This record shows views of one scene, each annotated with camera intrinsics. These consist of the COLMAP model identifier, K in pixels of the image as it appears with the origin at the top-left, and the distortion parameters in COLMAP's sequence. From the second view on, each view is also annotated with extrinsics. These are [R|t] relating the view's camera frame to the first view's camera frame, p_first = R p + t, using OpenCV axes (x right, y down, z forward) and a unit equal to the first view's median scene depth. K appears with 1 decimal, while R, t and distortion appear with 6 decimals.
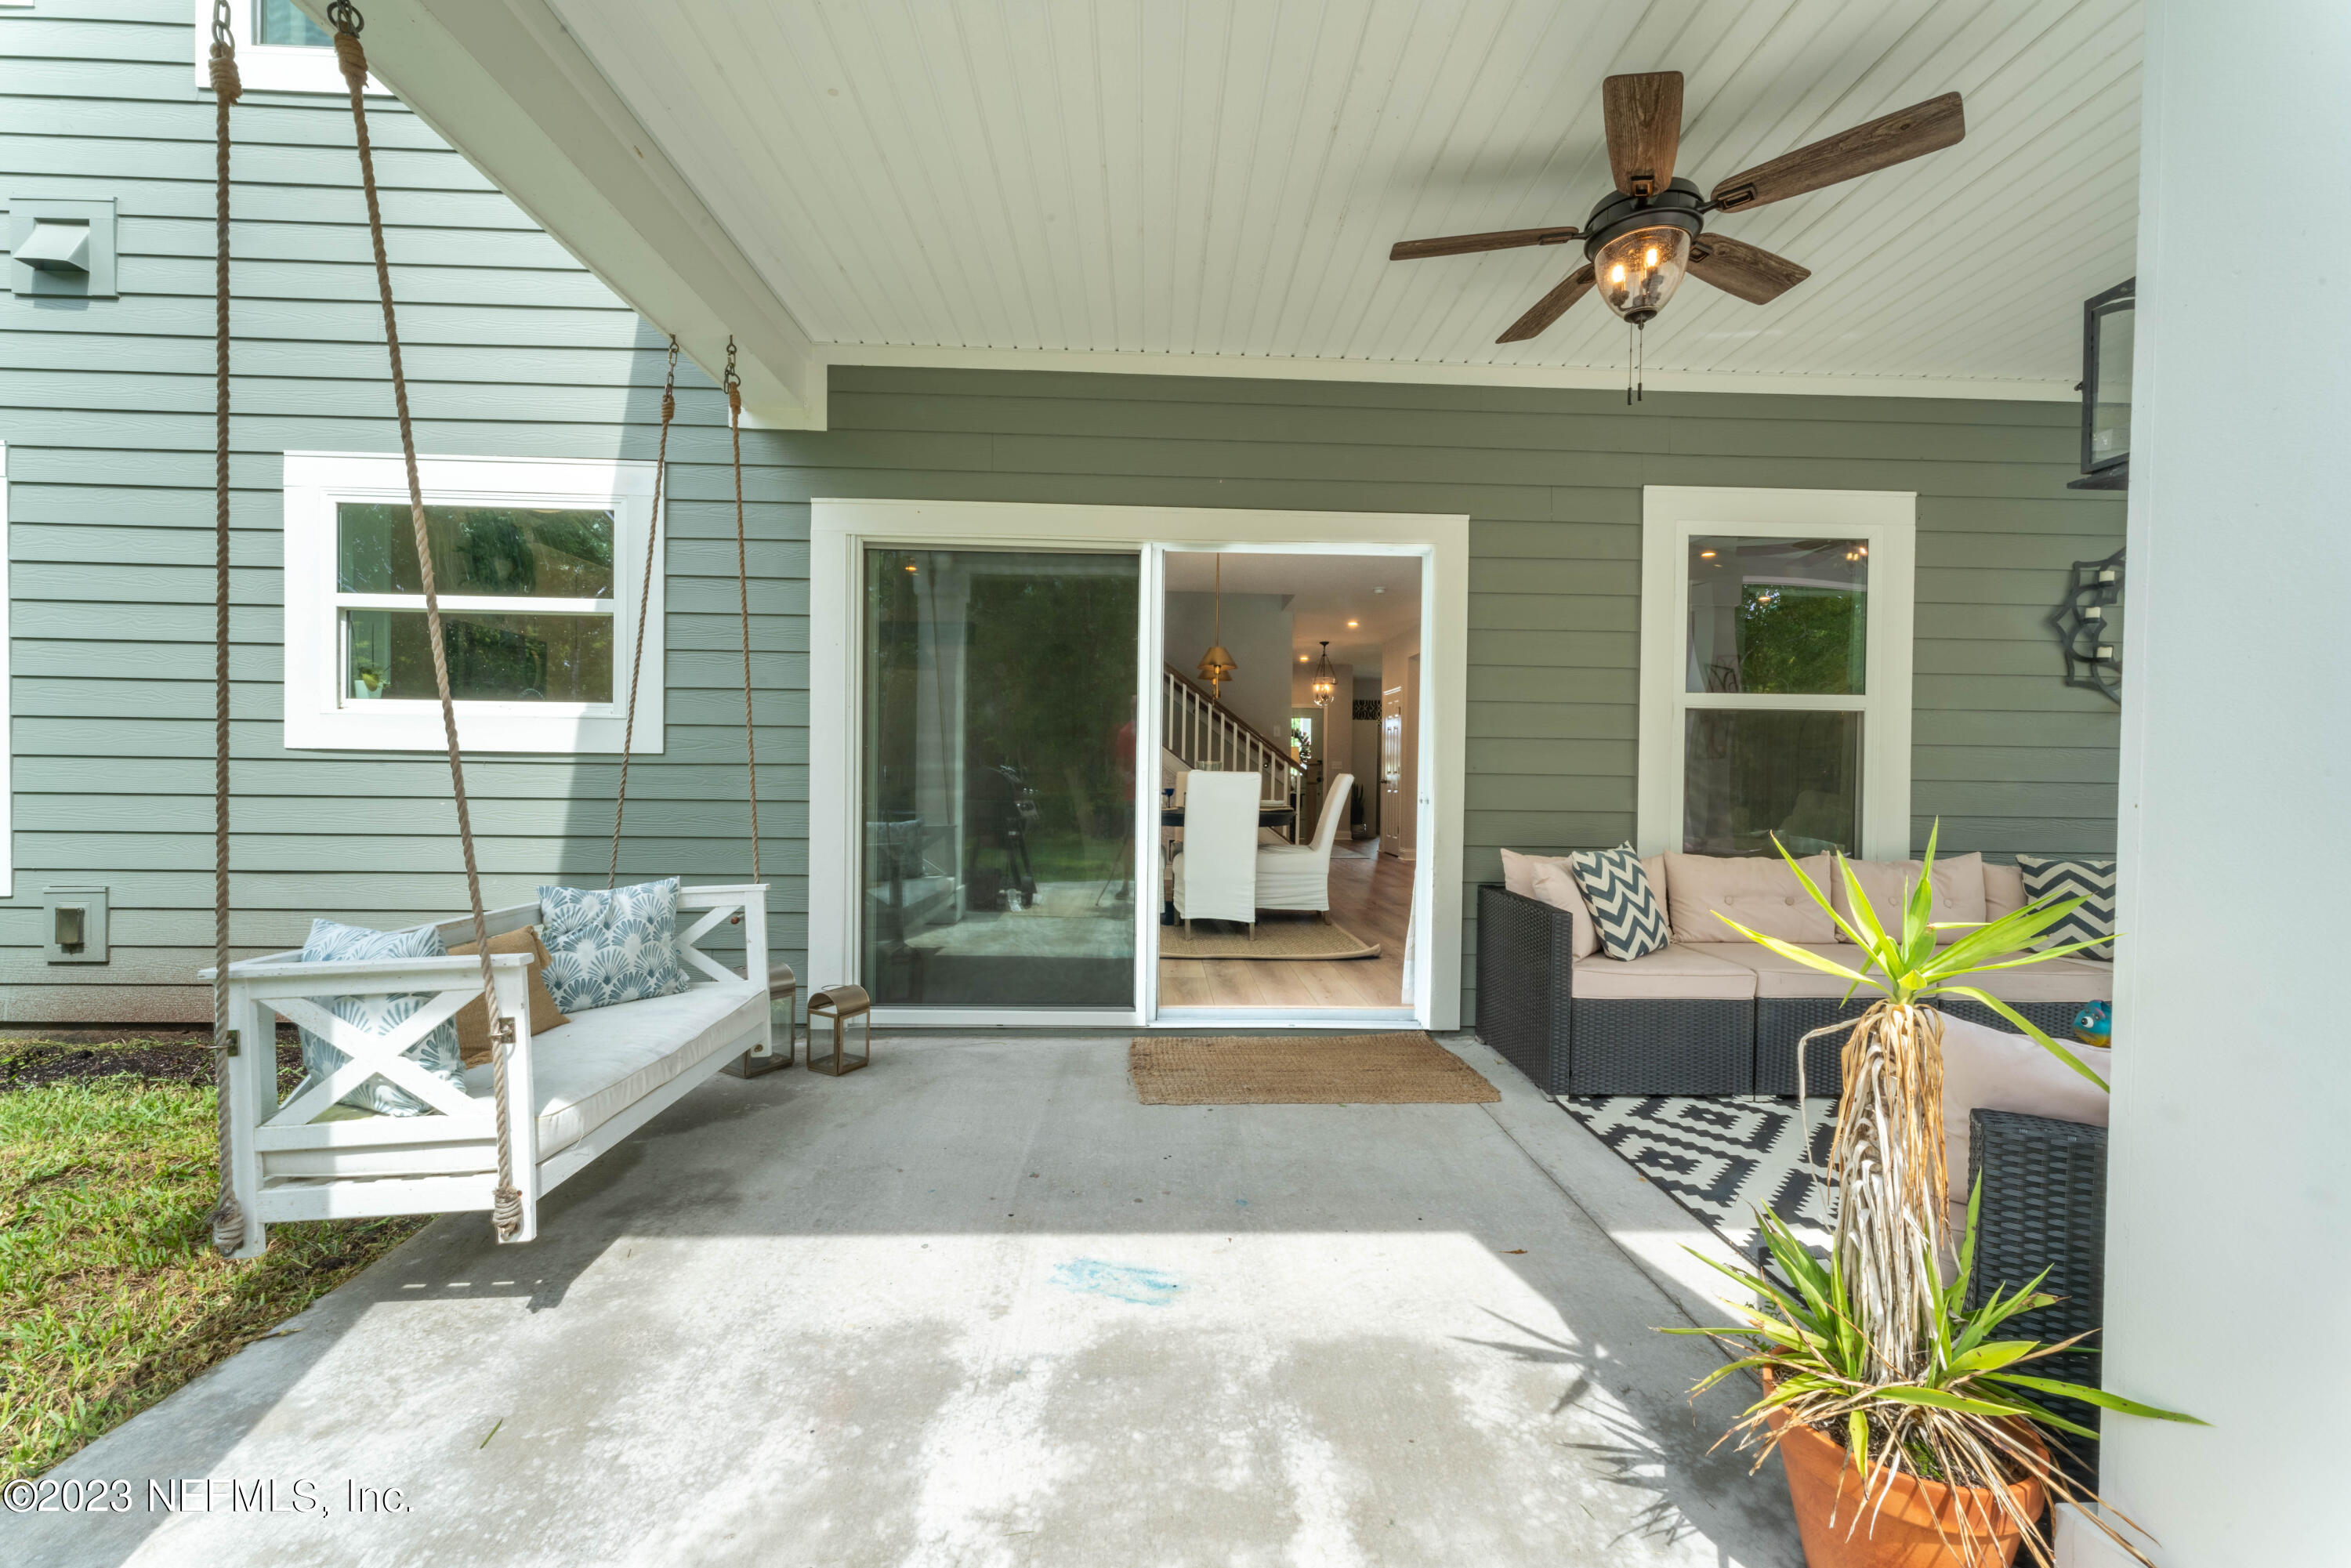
lens RADIAL K [[933.7, 0, 1175.5], [0, 933.7, 784.0], [0, 0, 1]] dist [0.001557, 0.000326]
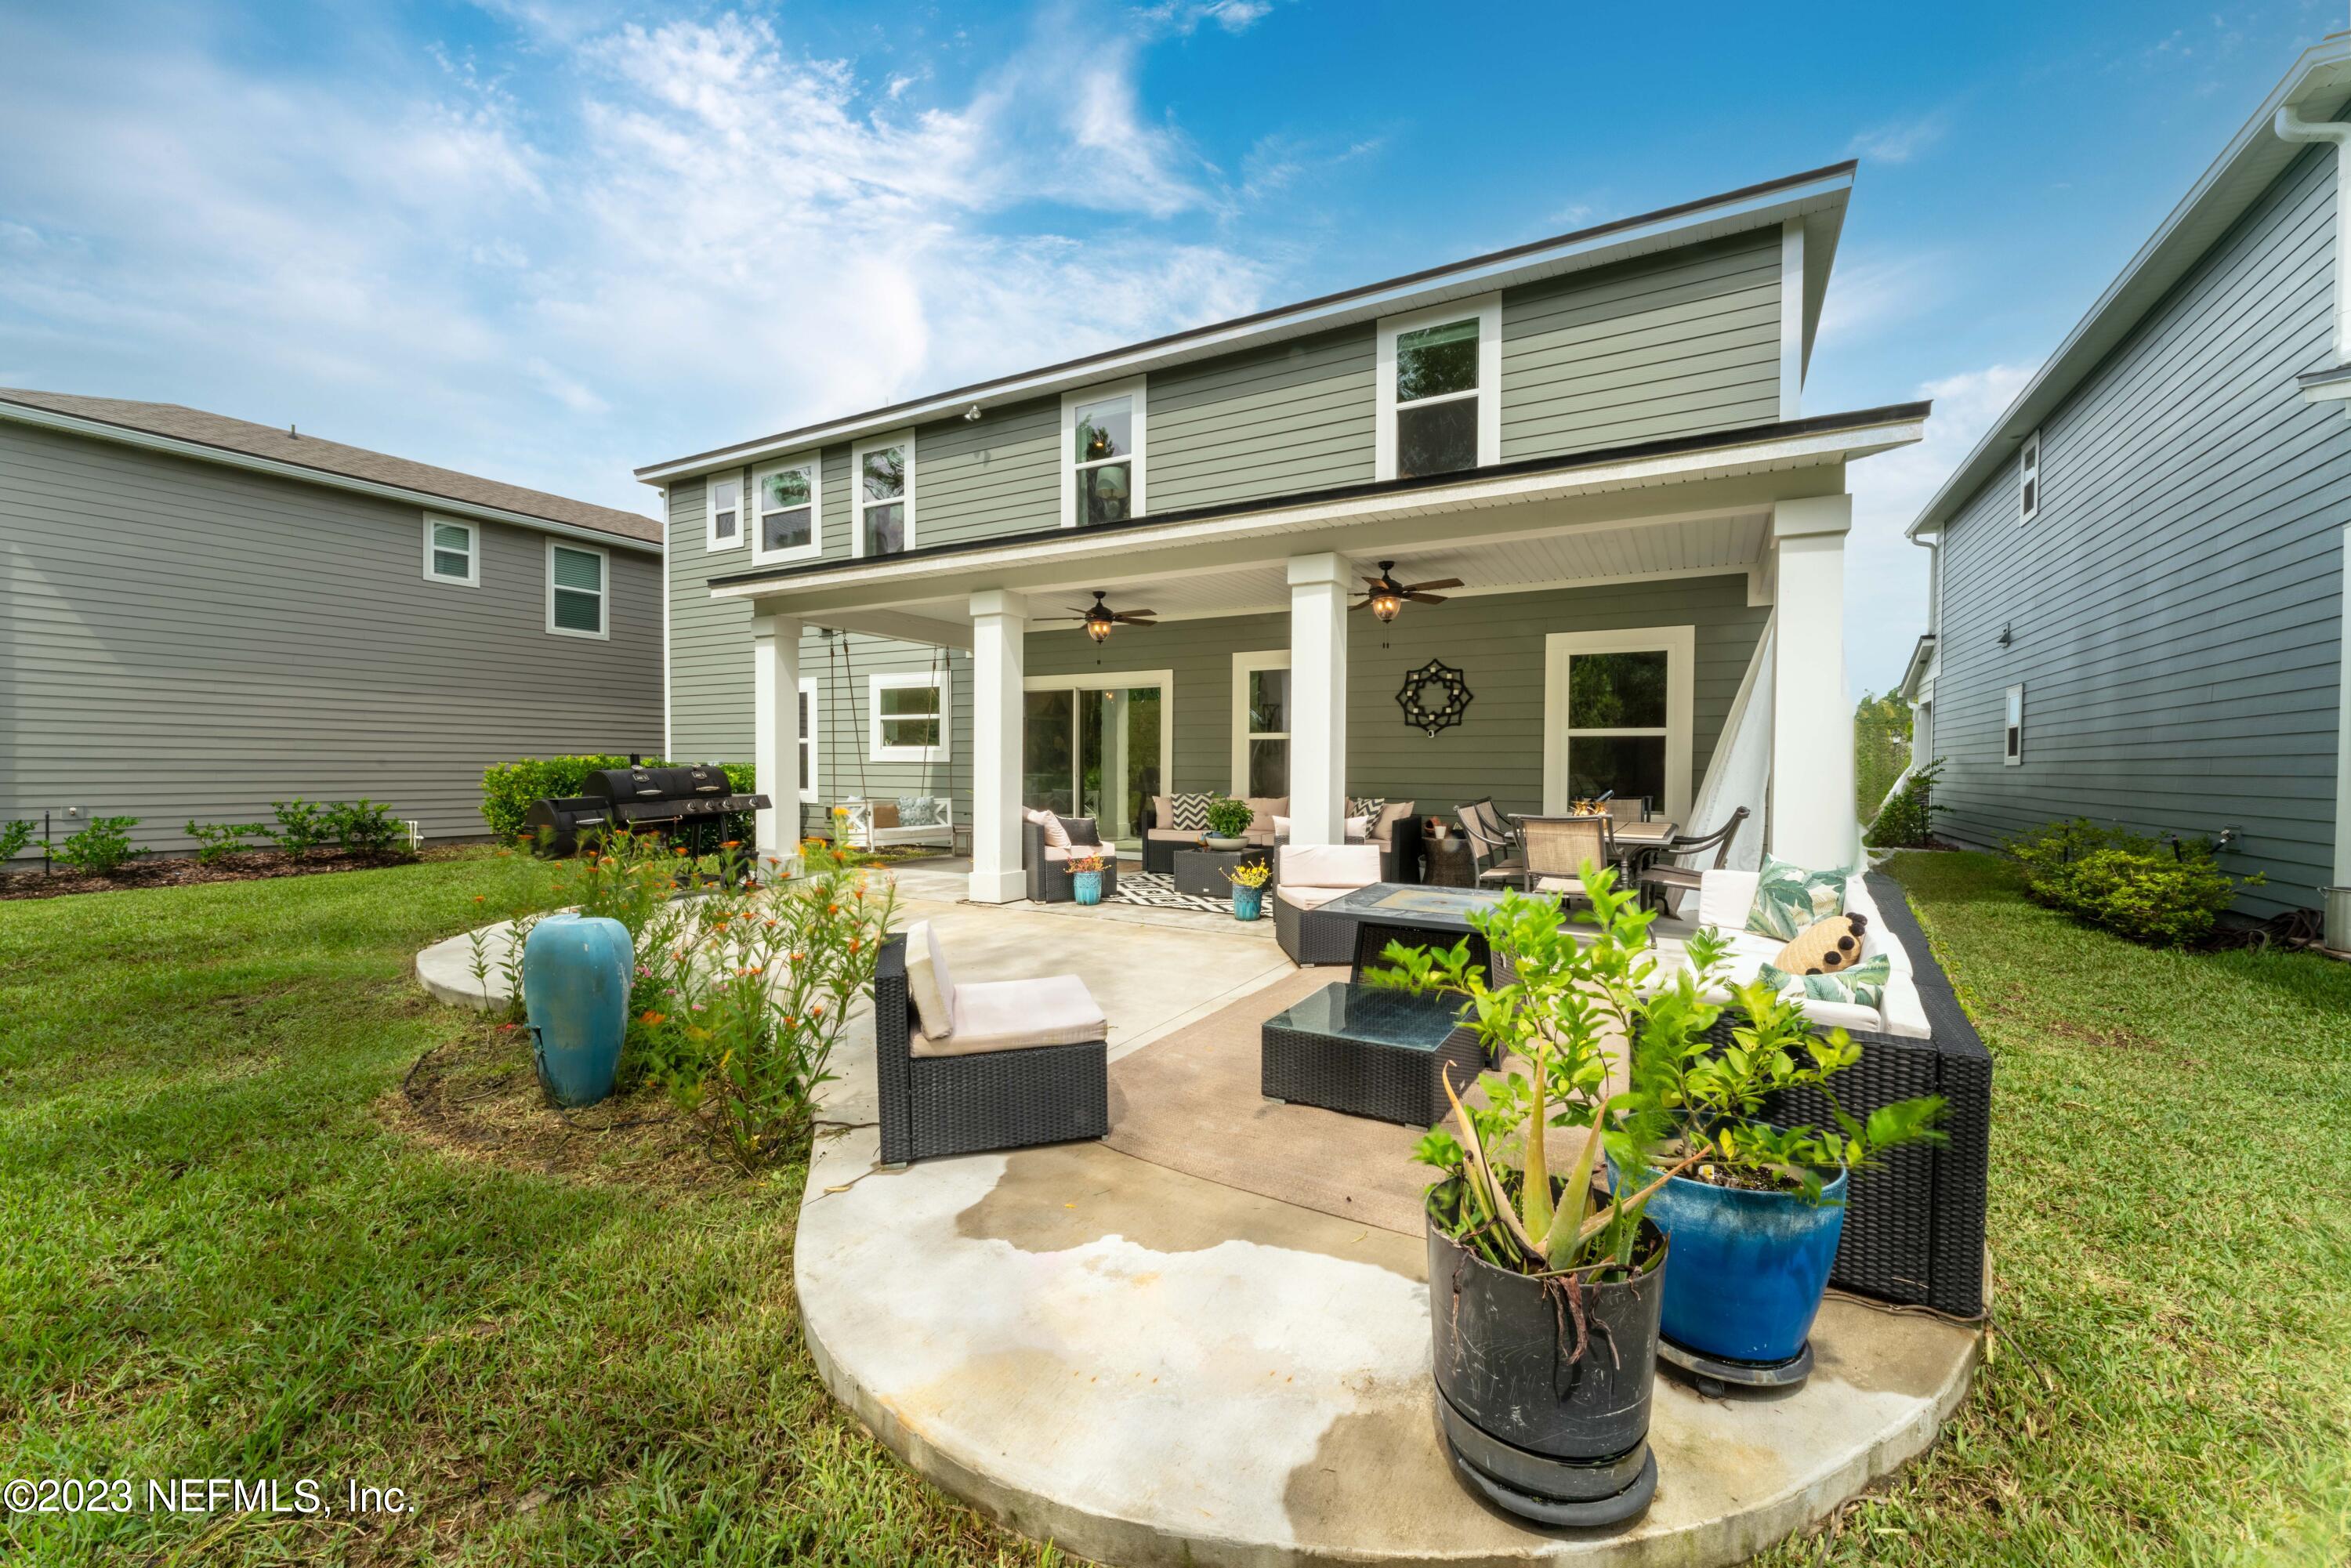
lens RADIAL K [[933.7, 0, 1175.5], [0, 933.7, 784.0], [0, 0, 1]] dist [0.001557, 0.000326]
pose [[0.848311, 0.001568, -0.529497, 1.808441], [-0.006165, 0.999957, -0.006916, 0.060550], [0.529463, 0.009131, 0.848284, -1.308626]]
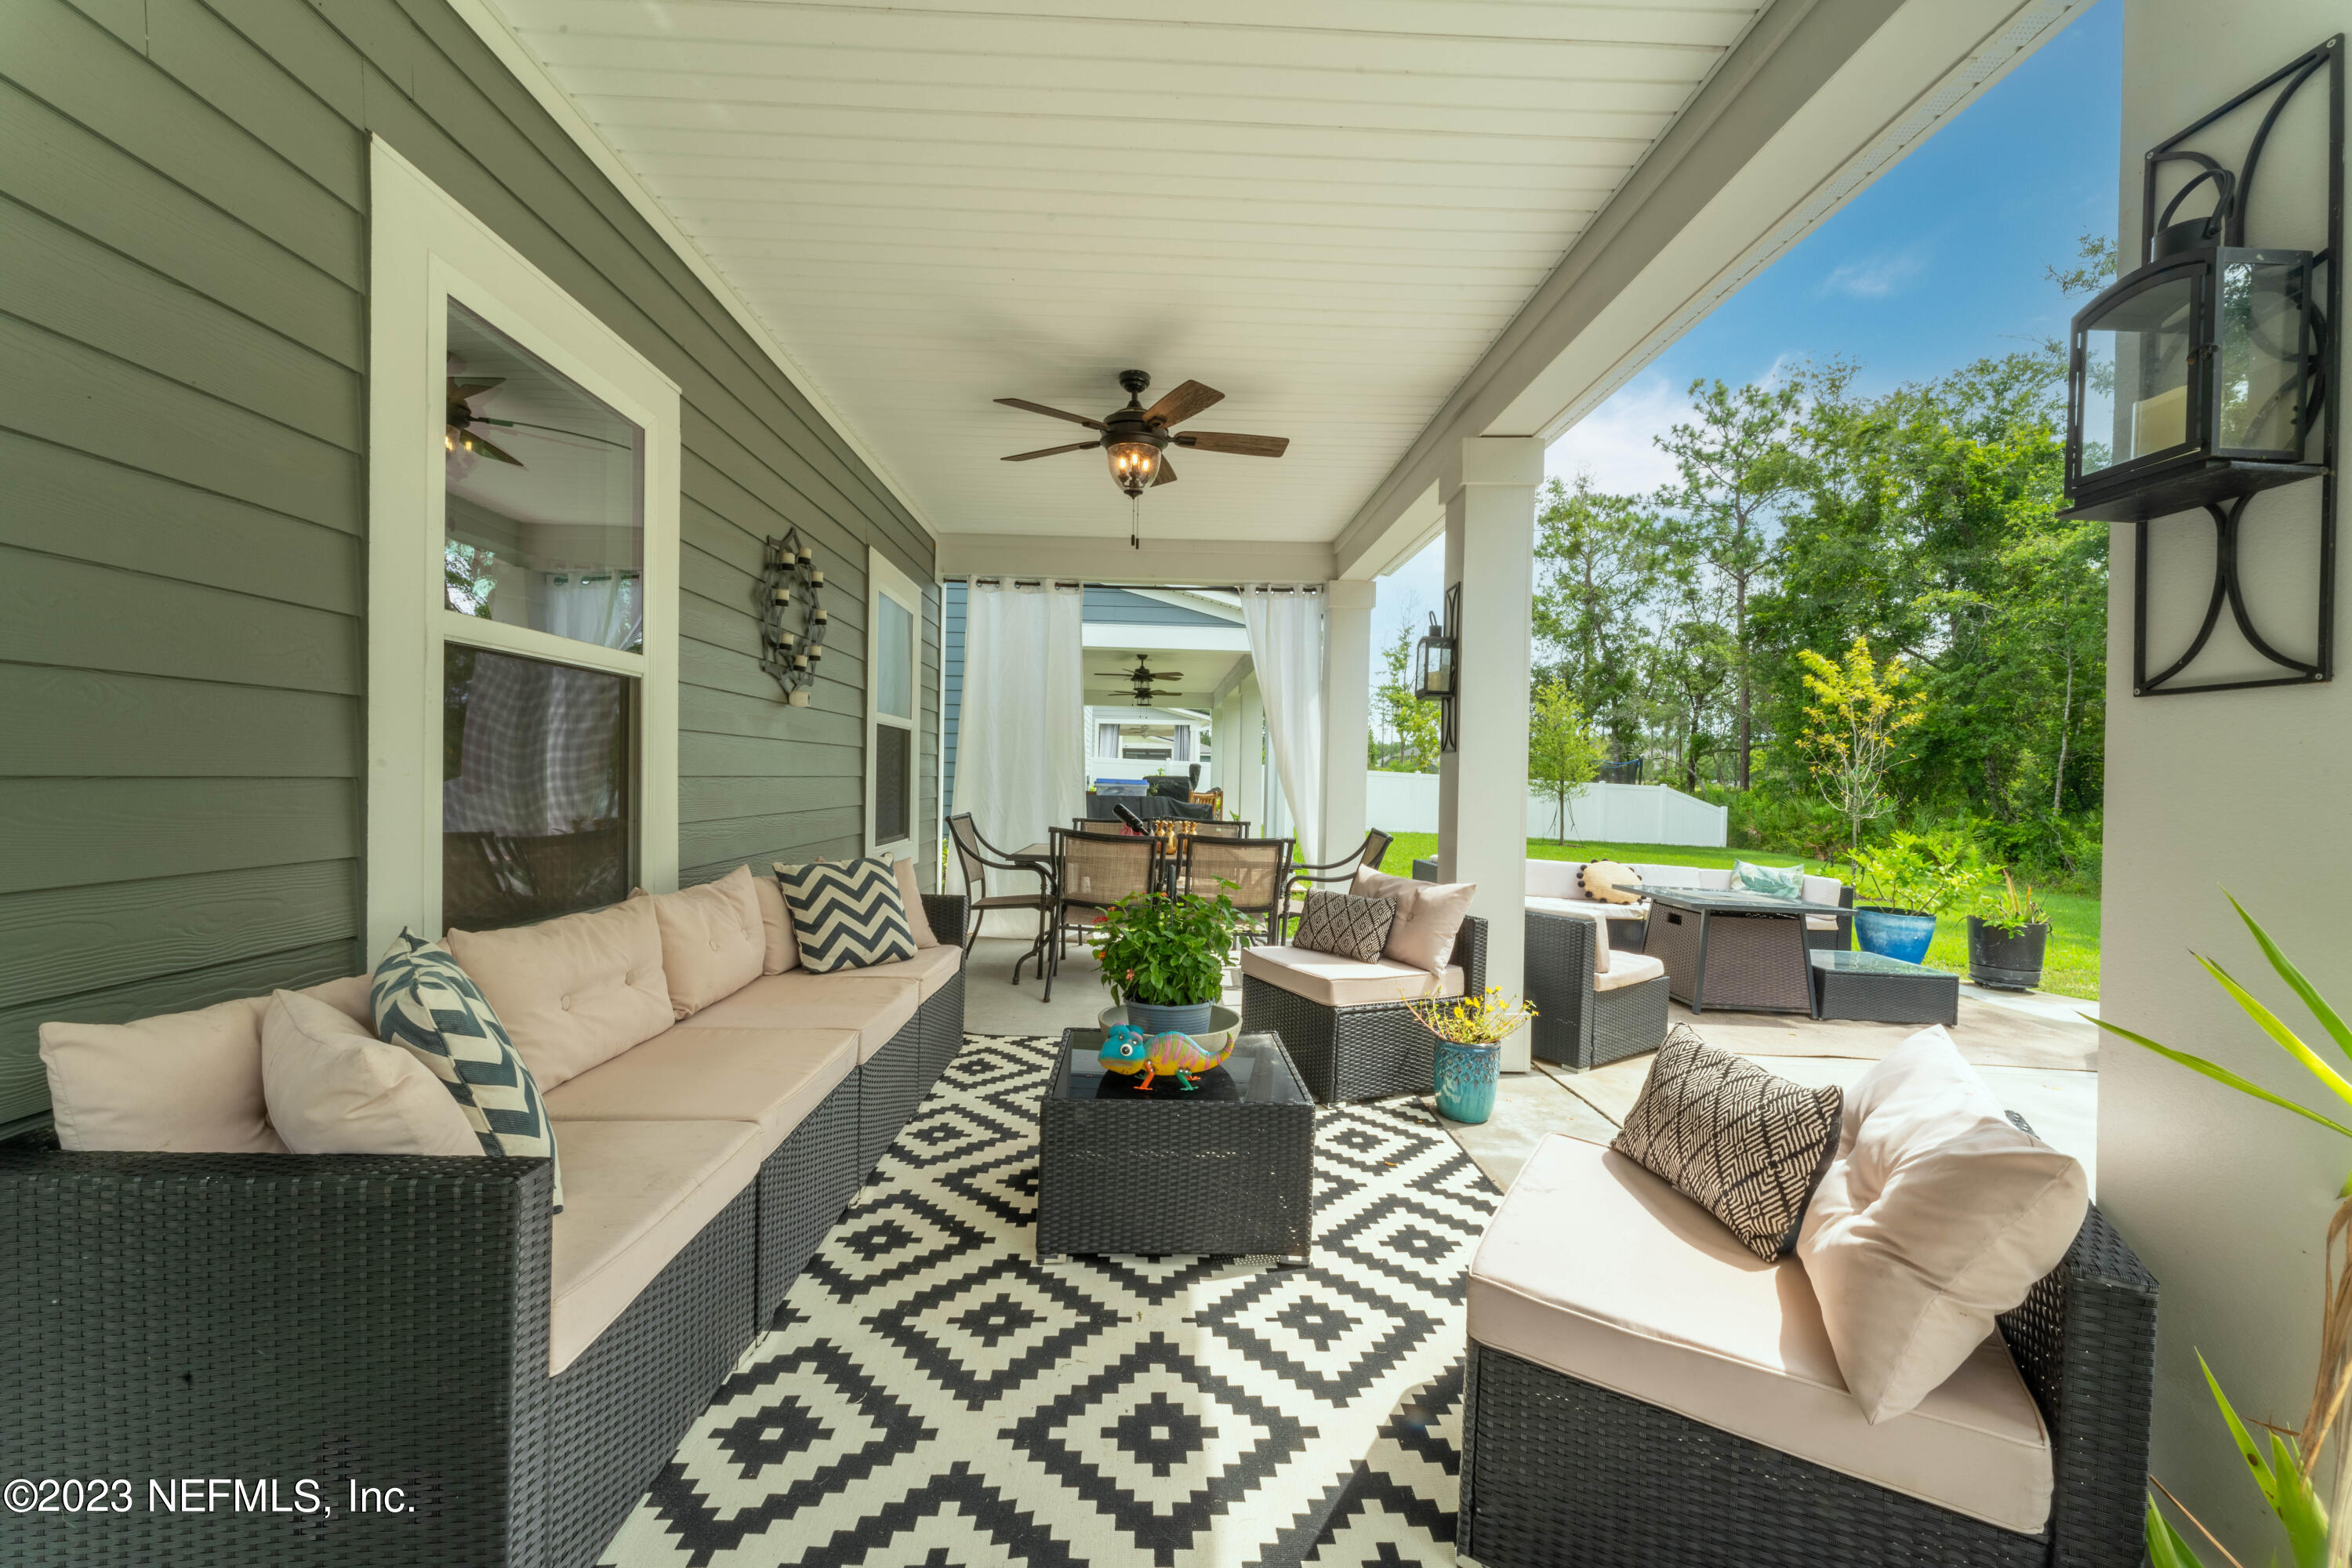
lens RADIAL K [[934.2, 0, 1176.0], [0, 934.2, 784.0], [0, 0, 1]] dist [0.001557, 0.000326]
pose [[0.003386, -0.023967, 0.999707, 0.048193], [0.002139, 0.999711, 0.023959, -0.016385], [-0.999992, 0.002057, 0.003436, 0.641391]]
